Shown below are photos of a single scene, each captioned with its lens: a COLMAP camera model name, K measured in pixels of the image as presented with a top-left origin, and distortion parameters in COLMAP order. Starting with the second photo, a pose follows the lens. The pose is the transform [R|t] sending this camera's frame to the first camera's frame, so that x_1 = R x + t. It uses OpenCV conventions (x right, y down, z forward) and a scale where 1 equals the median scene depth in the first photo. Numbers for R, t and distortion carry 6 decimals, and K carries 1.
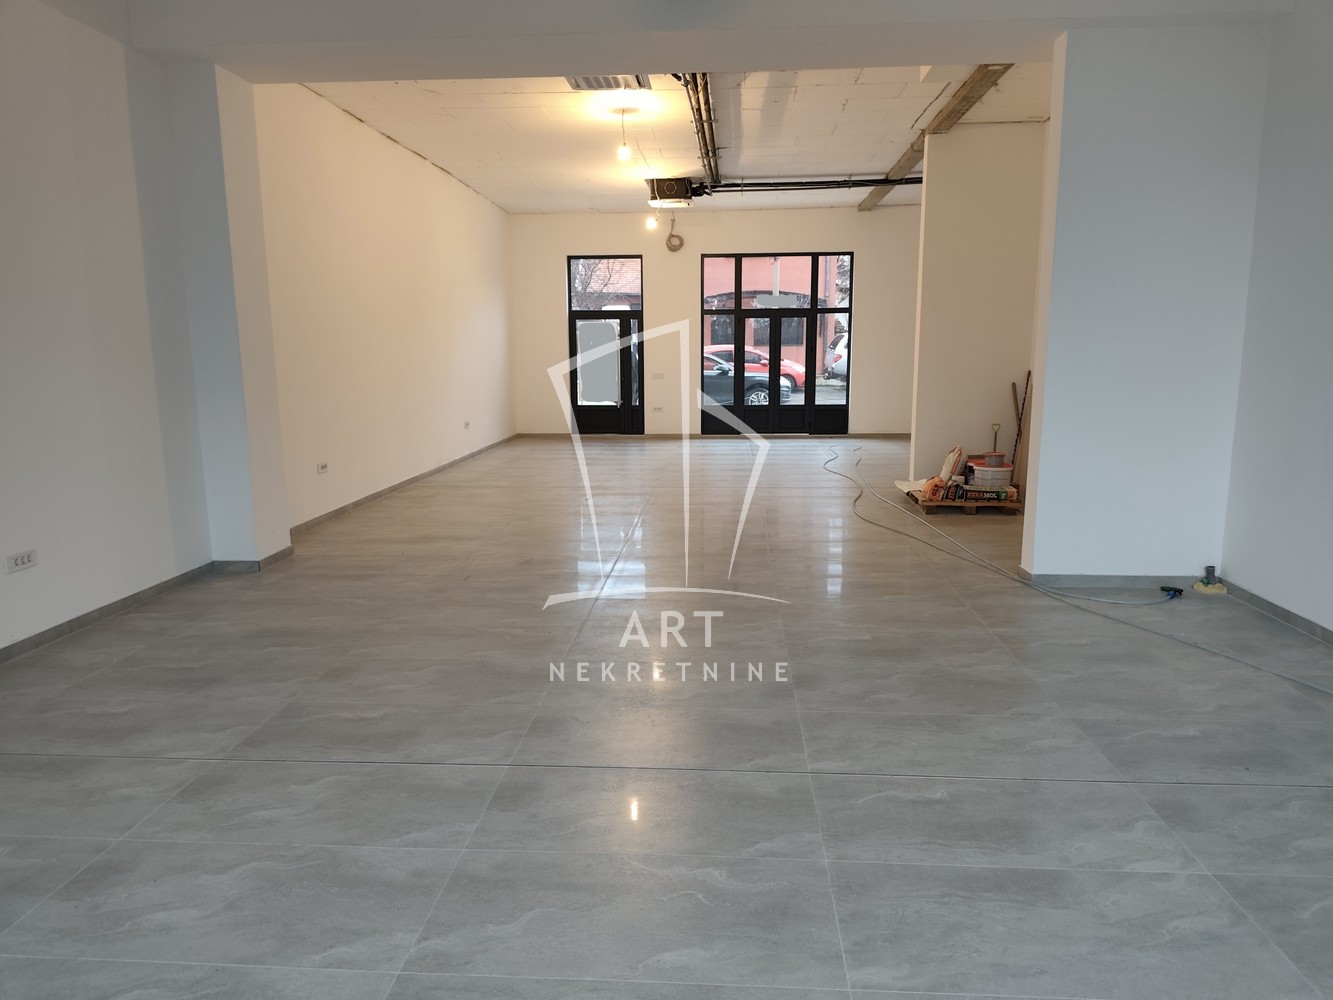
lens RADIAL K [[886.0, 0, 666.5], [0, 886.0, 500.0], [0, 0, 1]] dist [0.058168, -0.069661]
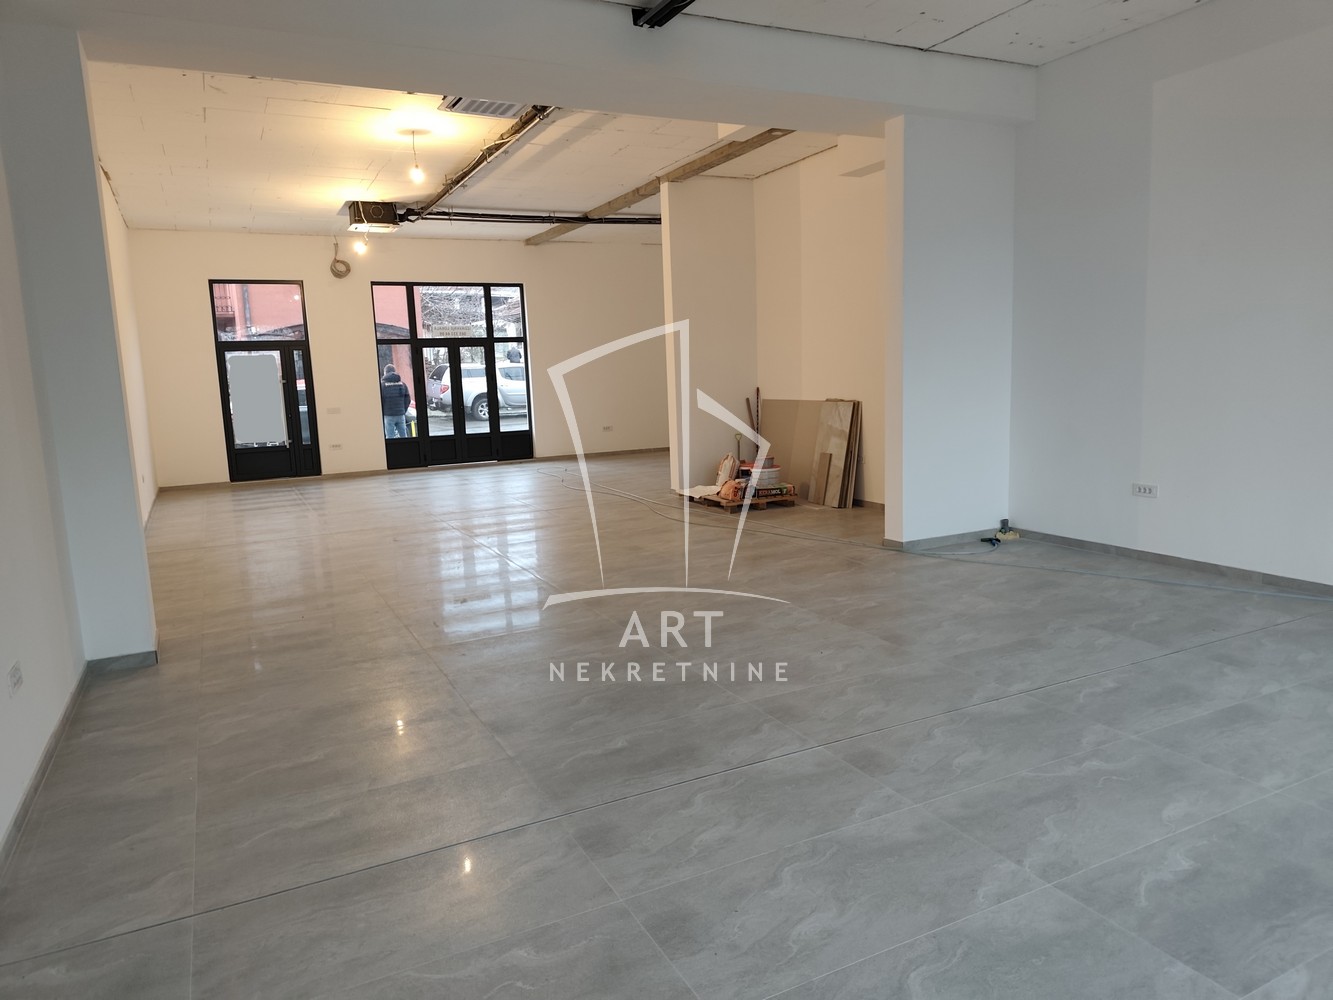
lens RADIAL K [[886.0, 0, 666.5], [0, 886.0, 500.0], [0, 0, 1]] dist [0.058168, -0.069661]
pose [[0.862857, -0.099665, 0.495525, -0.288054], [0.116991, 0.993125, -0.003970, -0.005527], [-0.491722, 0.061398, 0.868585, 0.045914]]
